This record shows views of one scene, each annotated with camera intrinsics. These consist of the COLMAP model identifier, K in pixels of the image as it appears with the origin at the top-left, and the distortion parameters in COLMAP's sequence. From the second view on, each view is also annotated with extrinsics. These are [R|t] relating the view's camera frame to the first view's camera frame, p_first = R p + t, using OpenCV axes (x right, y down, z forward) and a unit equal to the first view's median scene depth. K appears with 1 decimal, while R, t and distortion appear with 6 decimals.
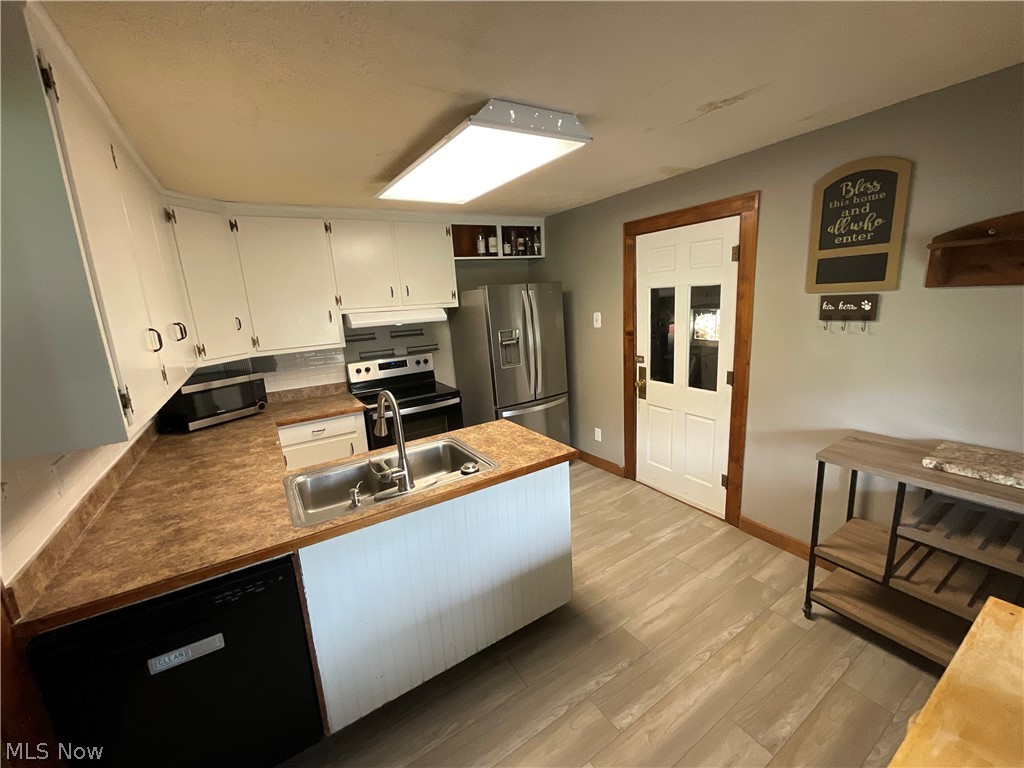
lens RADIAL K [[413.5, 0, 517.0], [0, 413.5, 382.8], [0, 0, 1]] dist [0.001992, -0.001011]
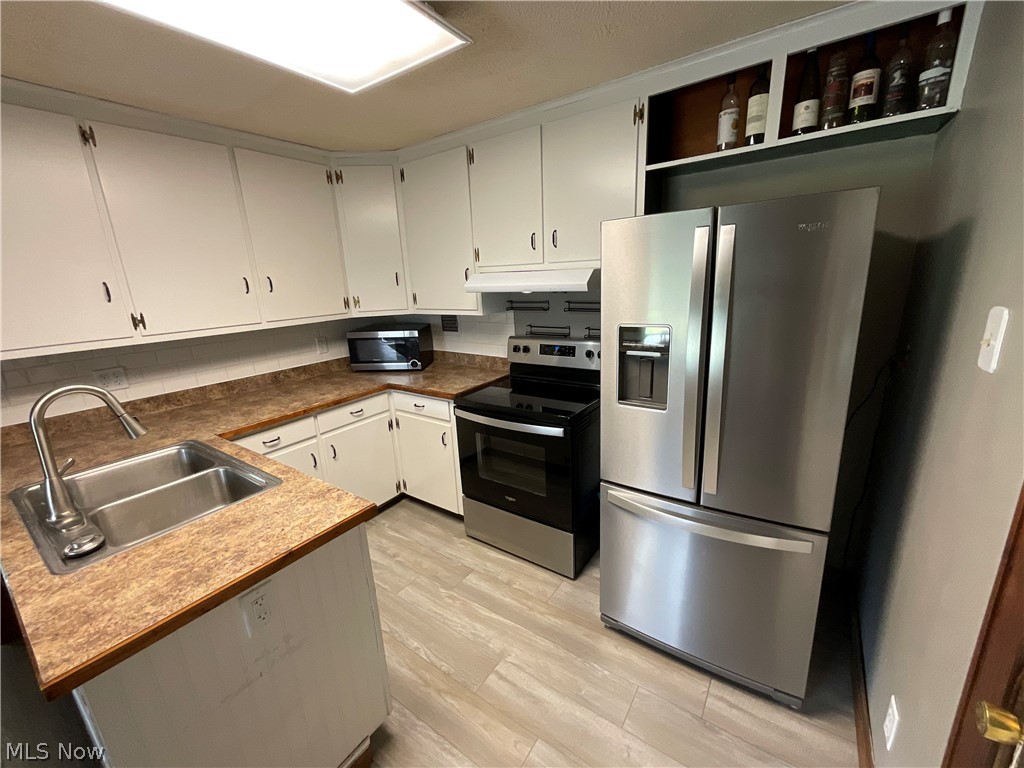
lens RADIAL K [[413.5, 0, 511.4], [0, 413.5, 381.6], [0, 0, 1]] dist [0.001992, -0.001011]
pose [[0.385748, 0.268563, -0.882651, 0.243345], [-0.171004, 0.960931, 0.217646, -0.106390], [0.906618, 0.066980, 0.416603, 0.530069]]
